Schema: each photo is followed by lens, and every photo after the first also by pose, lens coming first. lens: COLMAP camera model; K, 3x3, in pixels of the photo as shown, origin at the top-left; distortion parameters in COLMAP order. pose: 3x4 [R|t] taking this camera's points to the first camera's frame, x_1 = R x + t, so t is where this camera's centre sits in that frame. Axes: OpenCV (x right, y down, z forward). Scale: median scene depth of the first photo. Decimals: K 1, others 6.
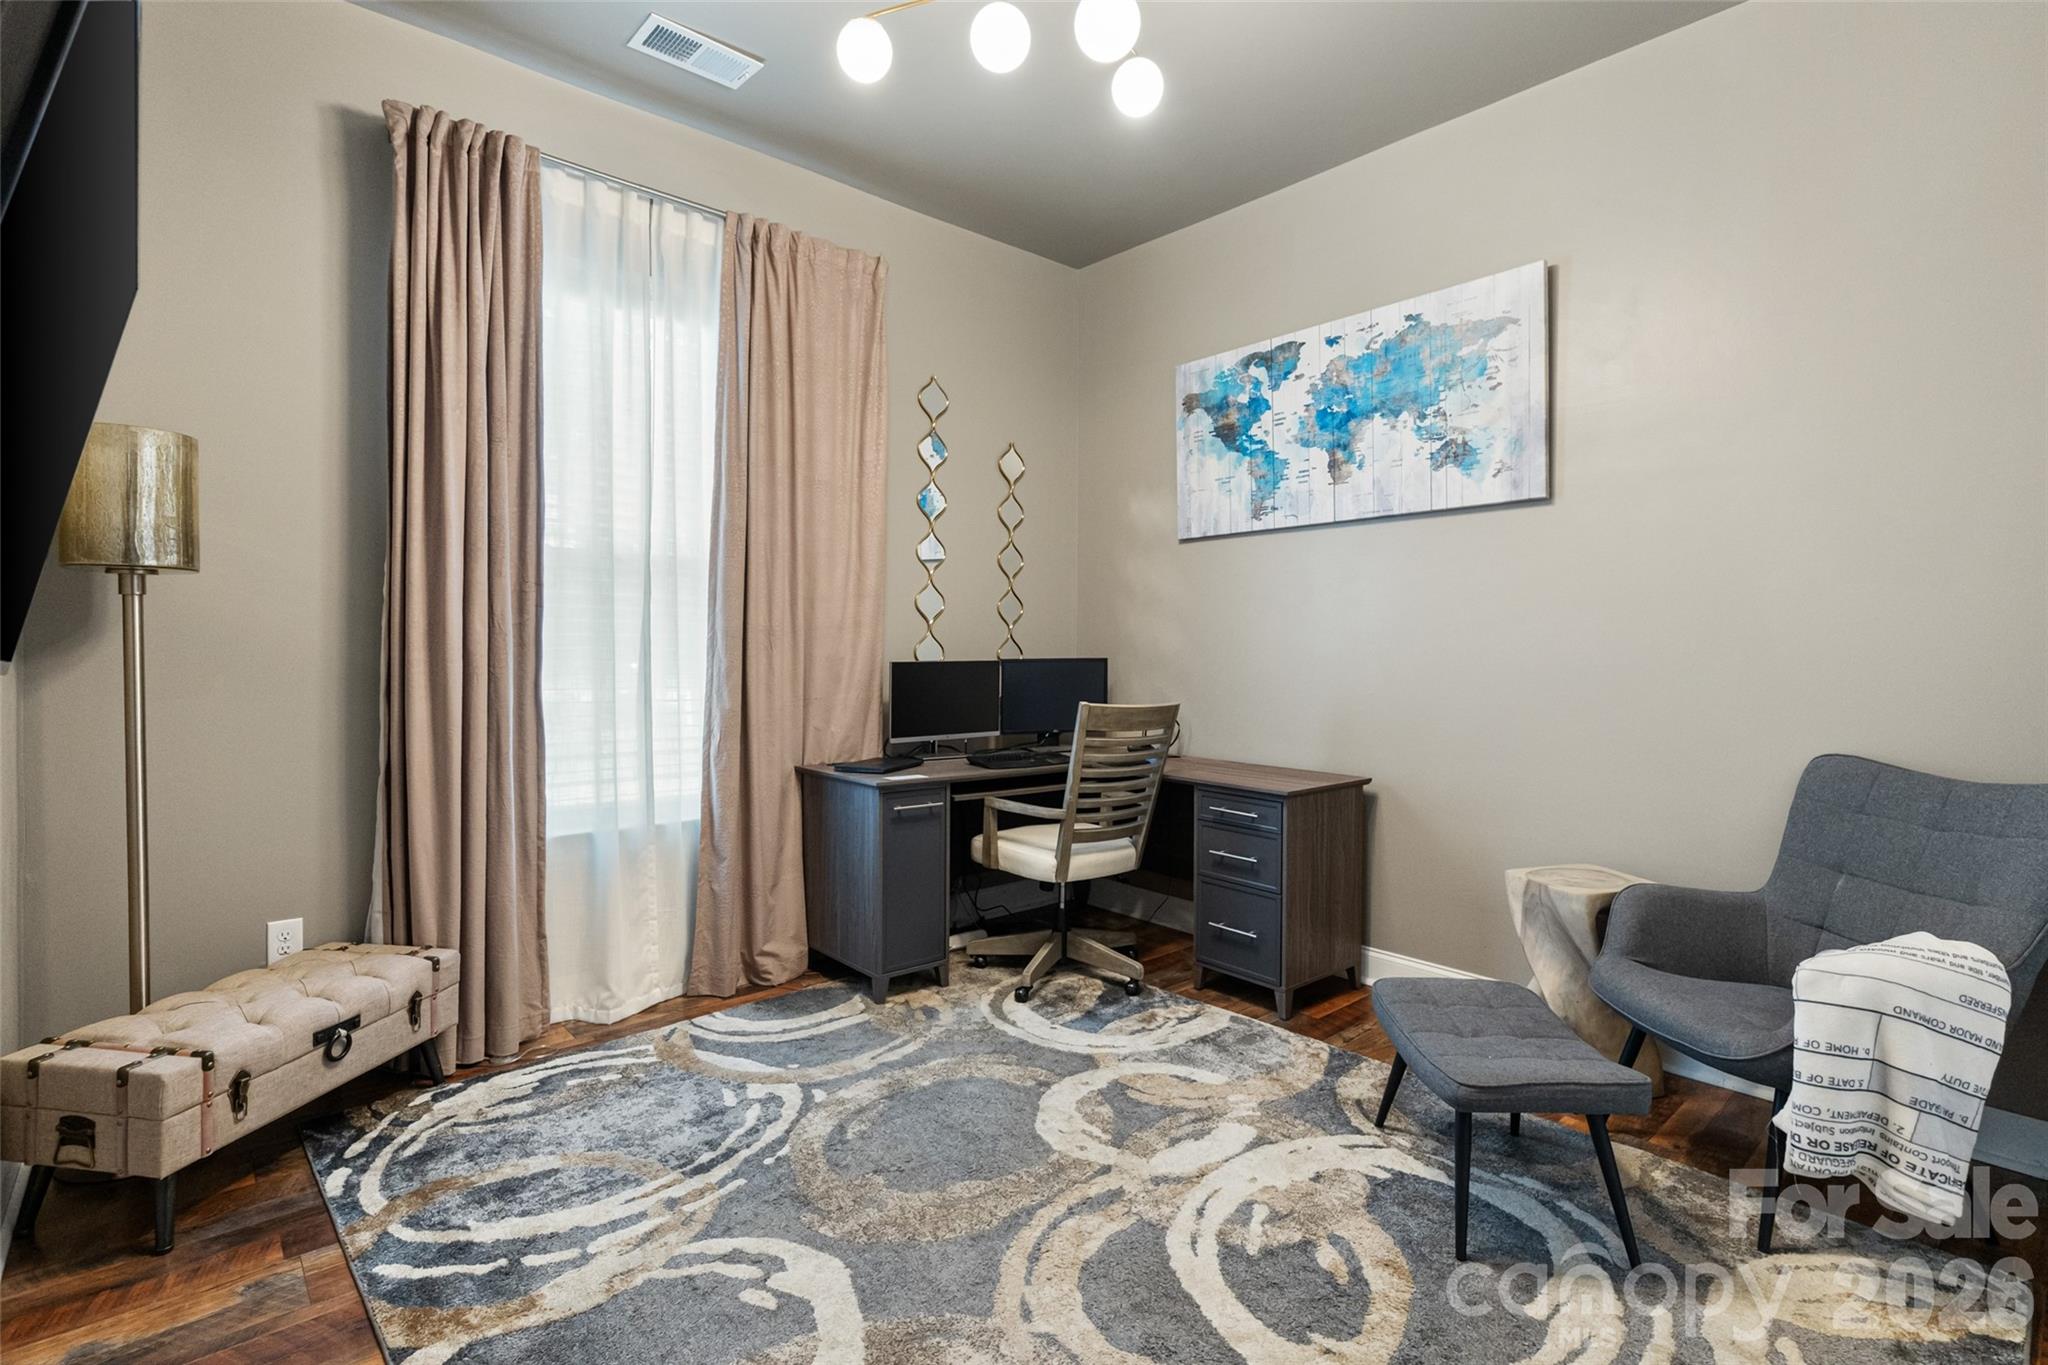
lens RADIAL K [[965.5, 0, 1024.4], [0, 965.5, 666.5], [0, 0, 1]] dist [-0.008622, 0.002238]
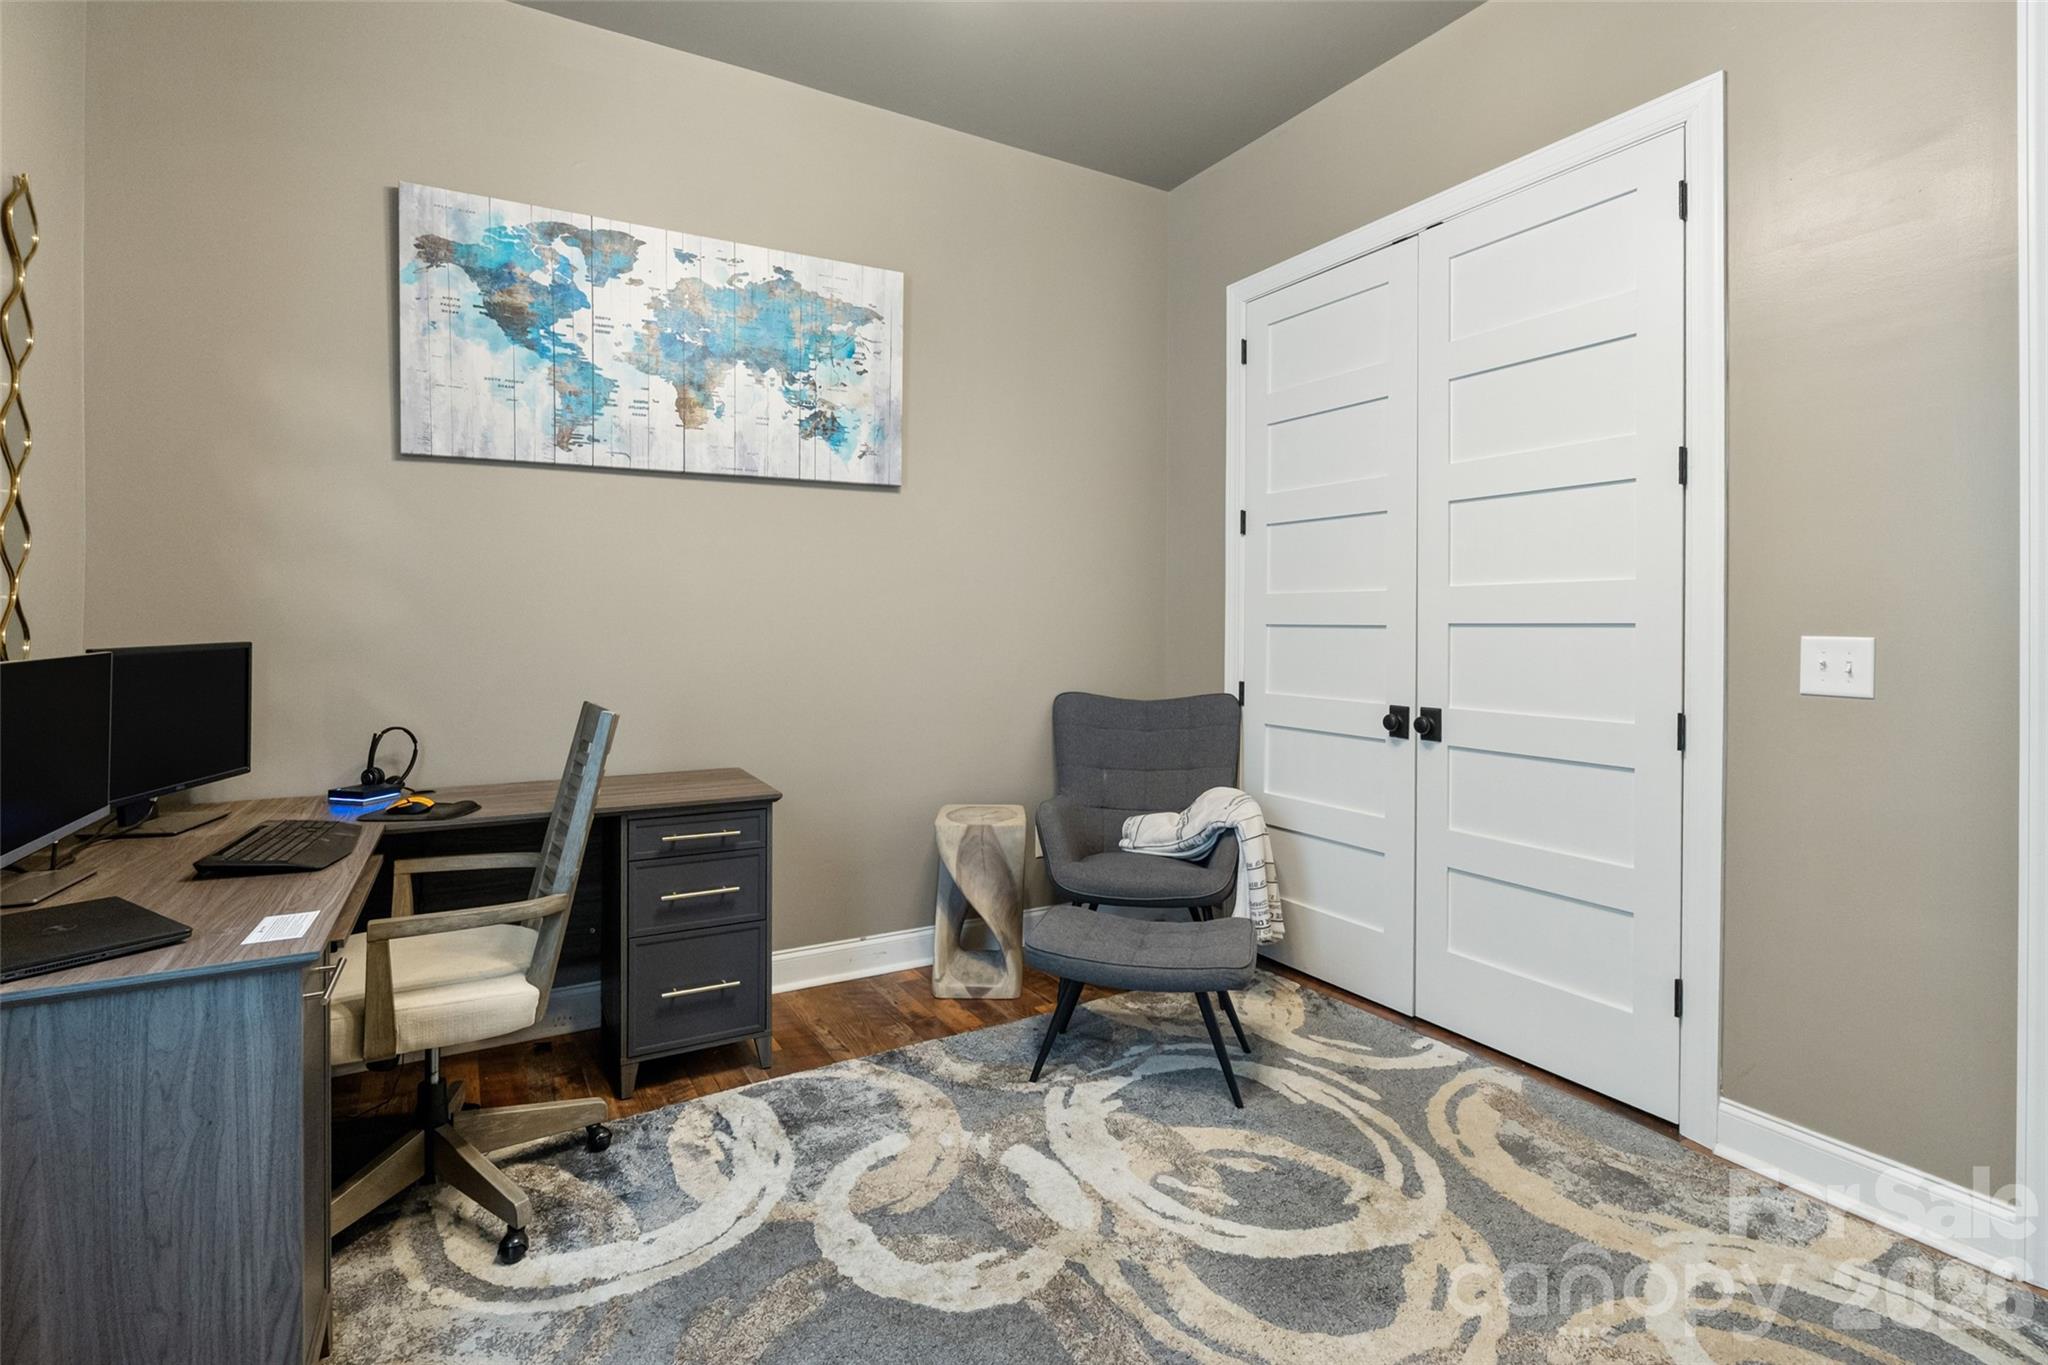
lens RADIAL K [[965.5, 0, 1024.6], [0, 965.5, 626.5], [0, 0, 1]] dist [-0.008622, 0.002238]
pose [[0.194371, -0.012159, 0.980853, -0.477551], [0.017636, 0.999805, 0.008899, -0.018449], [-0.980770, 0.015569, 0.194547, 0.583148]]
